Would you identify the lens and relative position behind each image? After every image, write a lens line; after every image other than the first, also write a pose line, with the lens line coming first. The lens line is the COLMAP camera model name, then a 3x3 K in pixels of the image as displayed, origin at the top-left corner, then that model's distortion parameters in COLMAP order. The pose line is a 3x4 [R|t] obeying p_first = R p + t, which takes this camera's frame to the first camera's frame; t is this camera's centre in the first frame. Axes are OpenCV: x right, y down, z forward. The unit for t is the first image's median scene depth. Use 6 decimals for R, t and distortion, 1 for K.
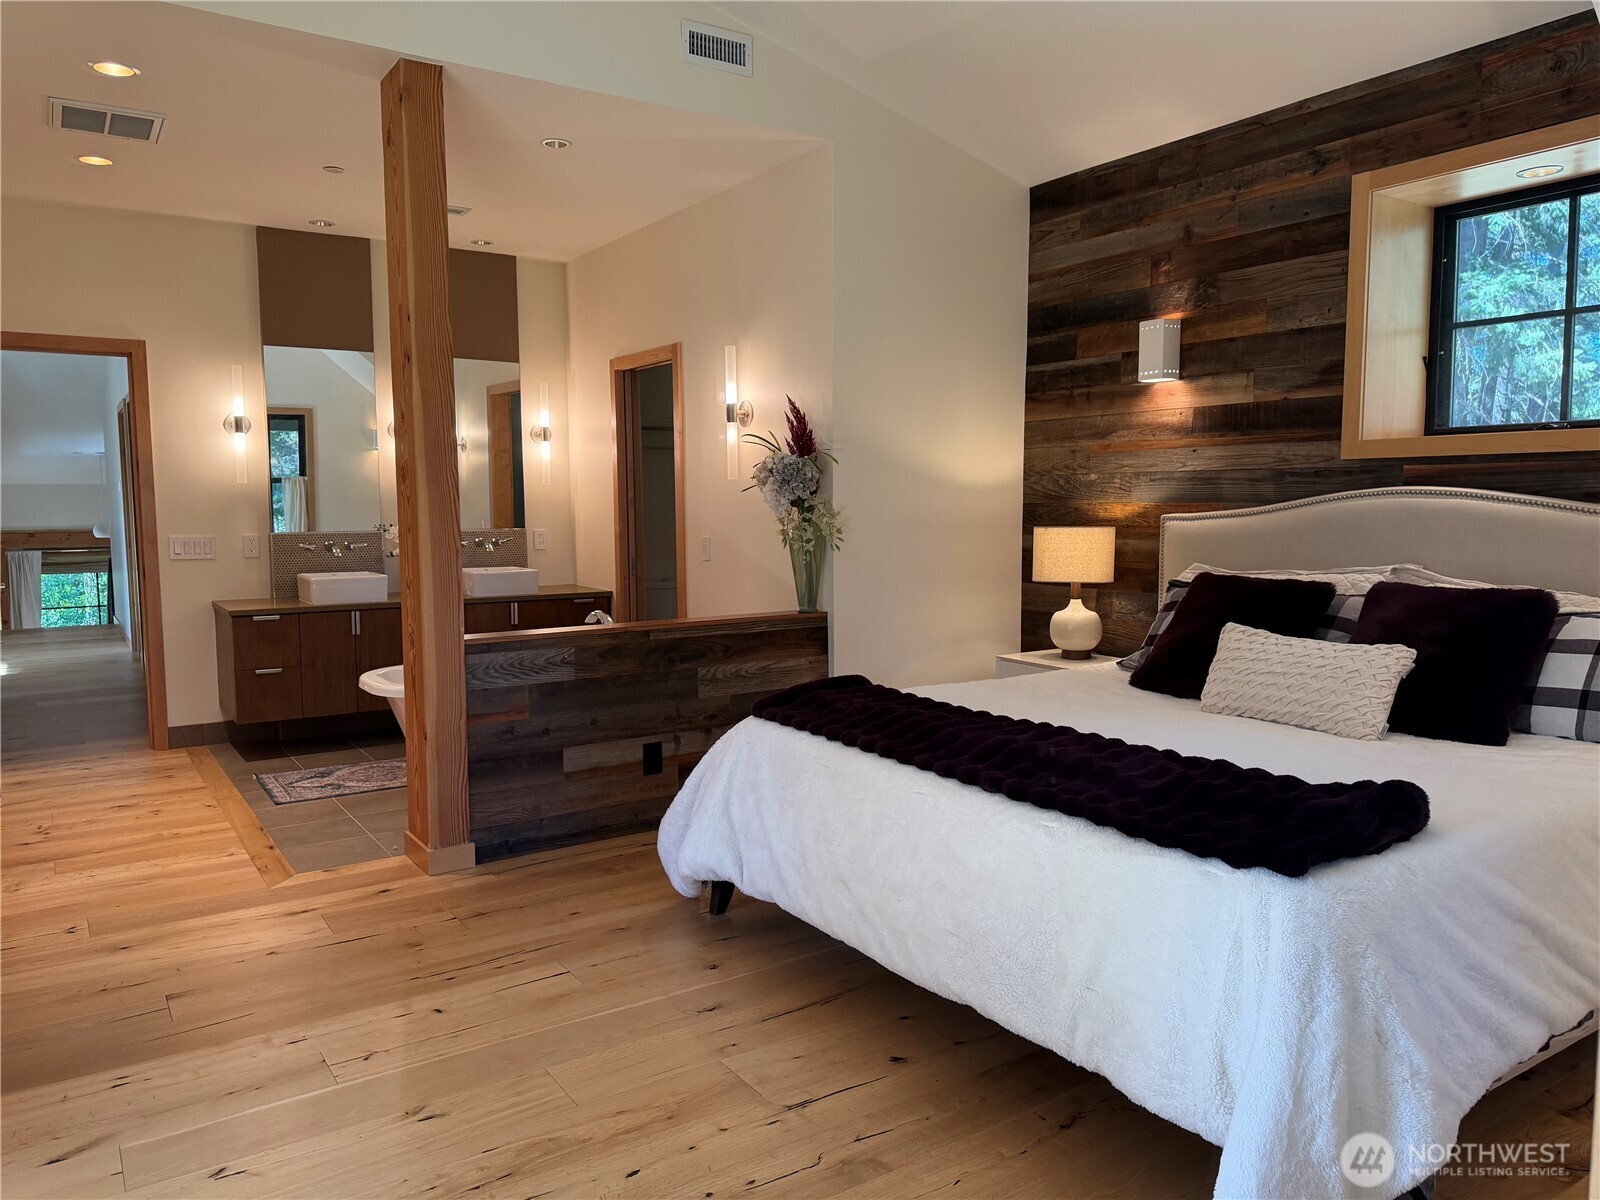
lens RADIAL K [[1123.6, 0, 793.3], [0, 1123.6, 597.0], [0, 0, 1]] dist [0.061143, -0.080054]
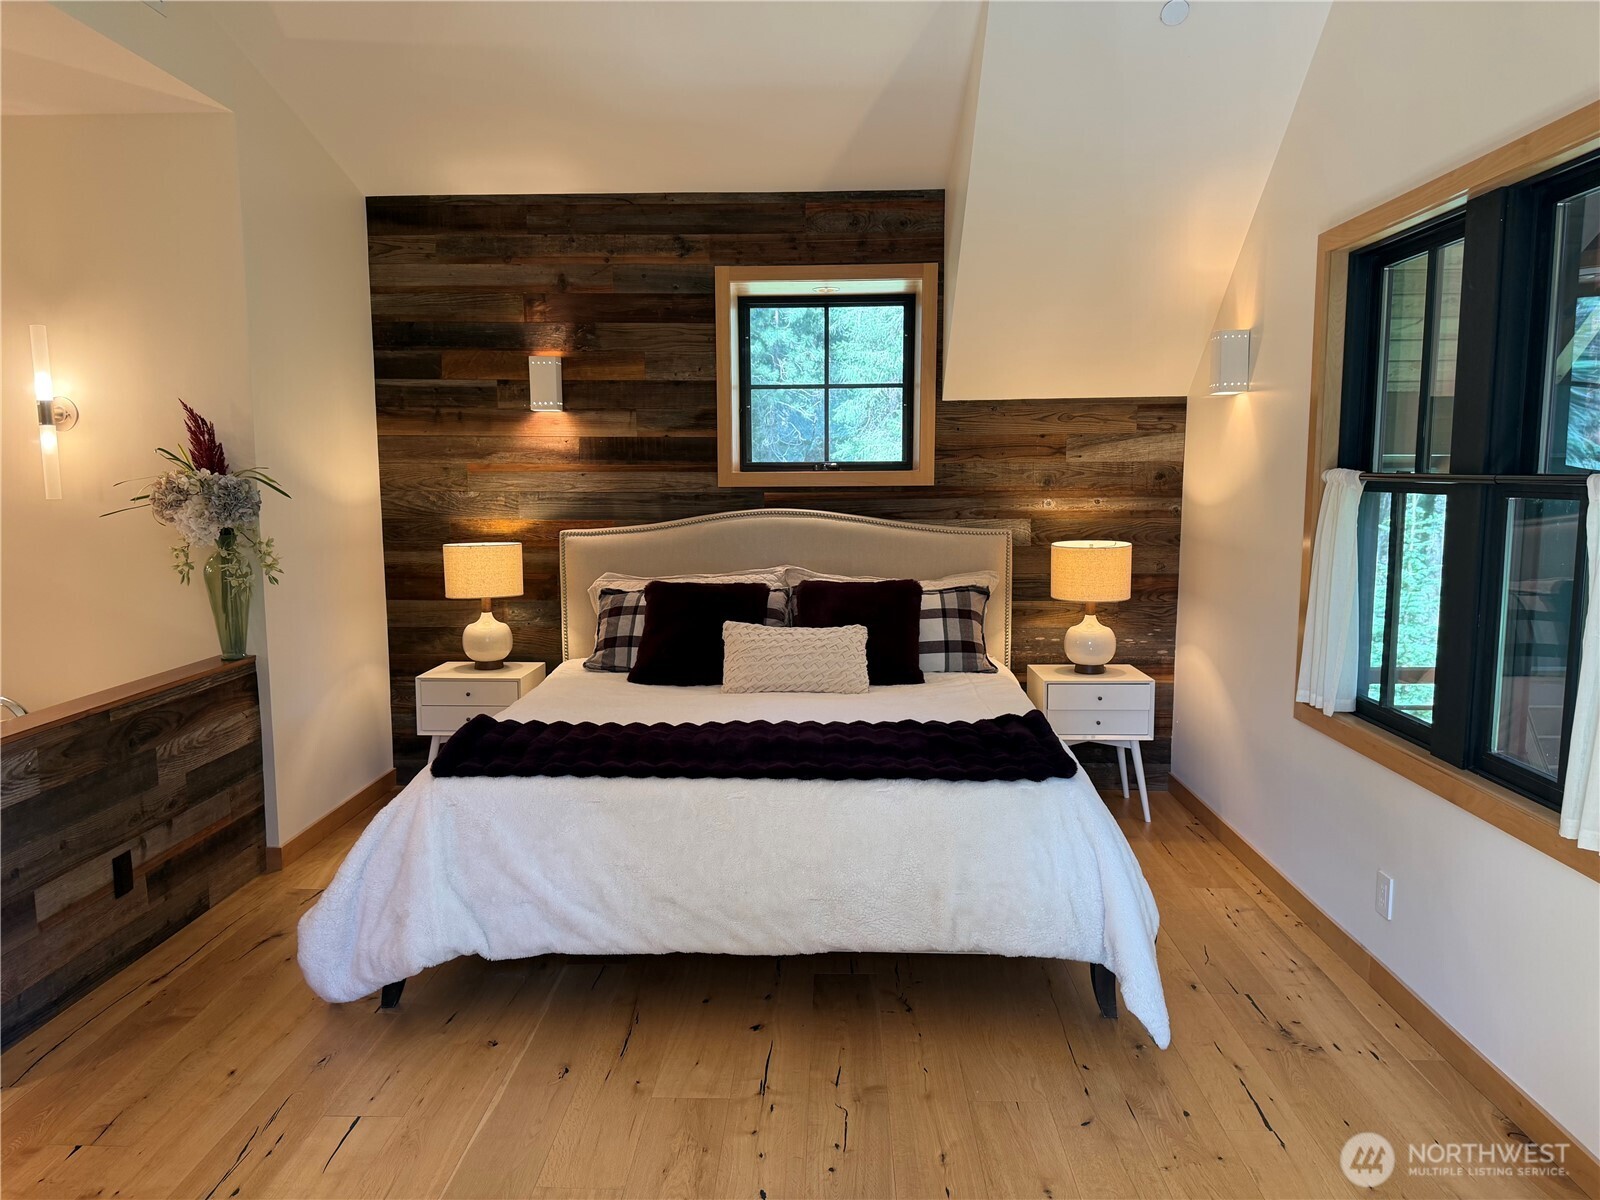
lens RADIAL K [[1116.8, 0, 787.6], [0, 1116.8, 601.0], [0, 0, 1]] dist [0.154779, -0.186984]
pose [[0.586323, -0.090170, 0.805043, -0.477881], [0.070750, 0.995688, 0.059995, -0.057629], [-0.806982, 0.021780, 0.590175, 0.166569]]
